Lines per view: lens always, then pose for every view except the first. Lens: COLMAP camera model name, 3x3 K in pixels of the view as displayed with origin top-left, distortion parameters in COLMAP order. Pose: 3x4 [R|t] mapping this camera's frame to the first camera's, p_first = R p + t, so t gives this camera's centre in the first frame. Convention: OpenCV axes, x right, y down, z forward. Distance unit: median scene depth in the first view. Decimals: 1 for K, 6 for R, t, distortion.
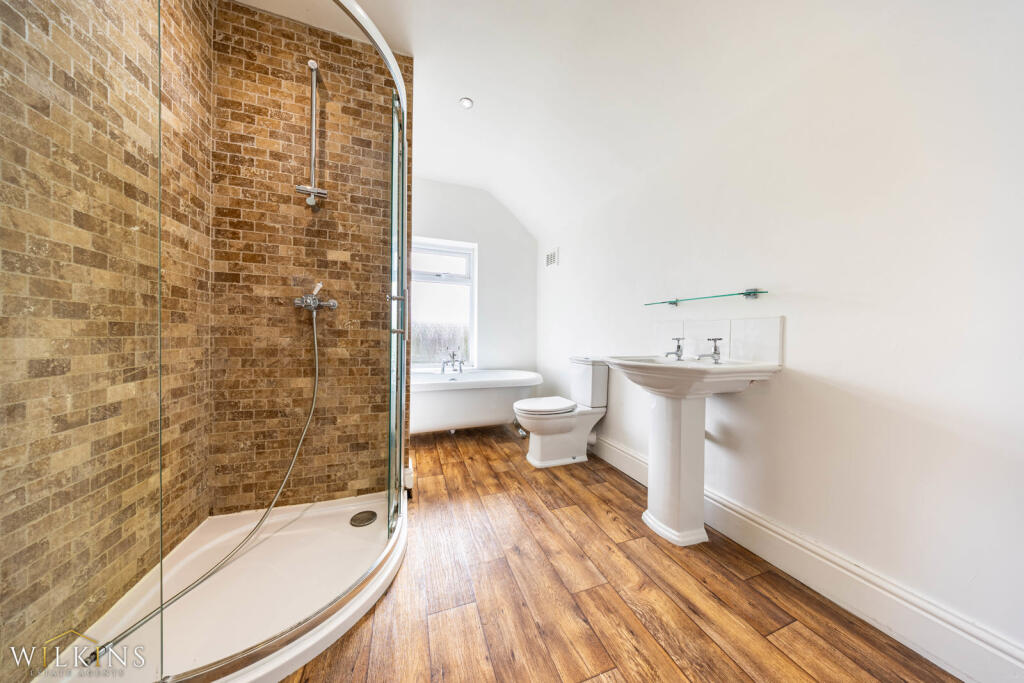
lens RADIAL K [[296.7, 0, 514.7], [0, 296.7, 340.9], [0, 0, 1]] dist [-0.009481, -0.000393]
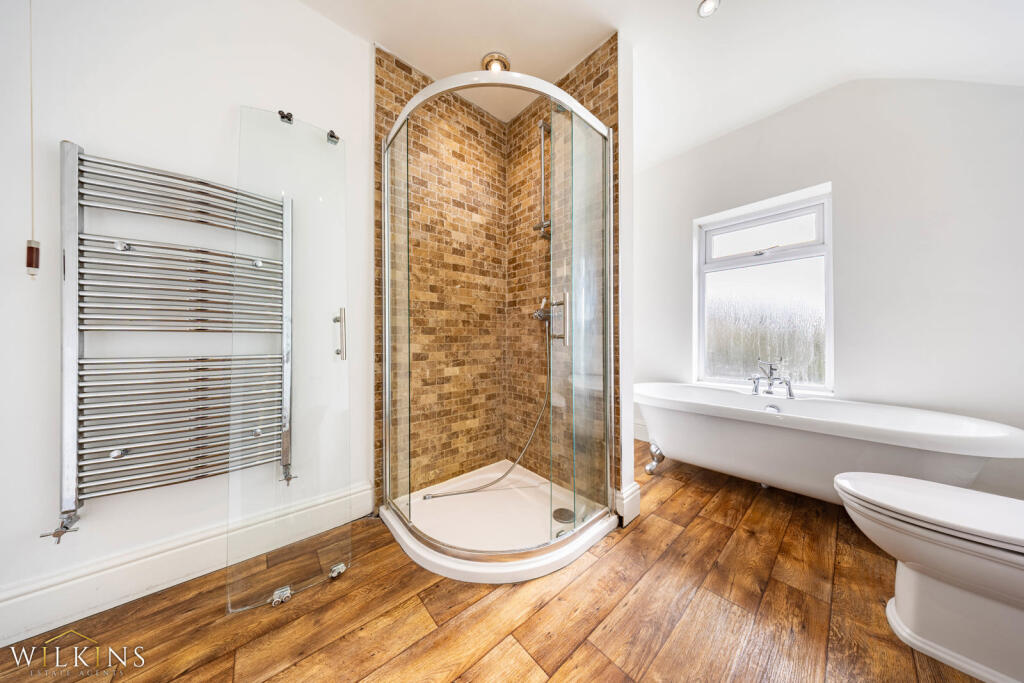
lens RADIAL K [[296.7, 0, 511.9], [0, 296.7, 340.8], [0, 0, 1]] dist [-0.009481, -0.000393]
pose [[0.337203, -0.012933, -0.941343, 0.506312], [-0.007938, 0.999831, -0.016580, -0.000740], [0.941398, 0.013063, 0.337044, 0.547829]]
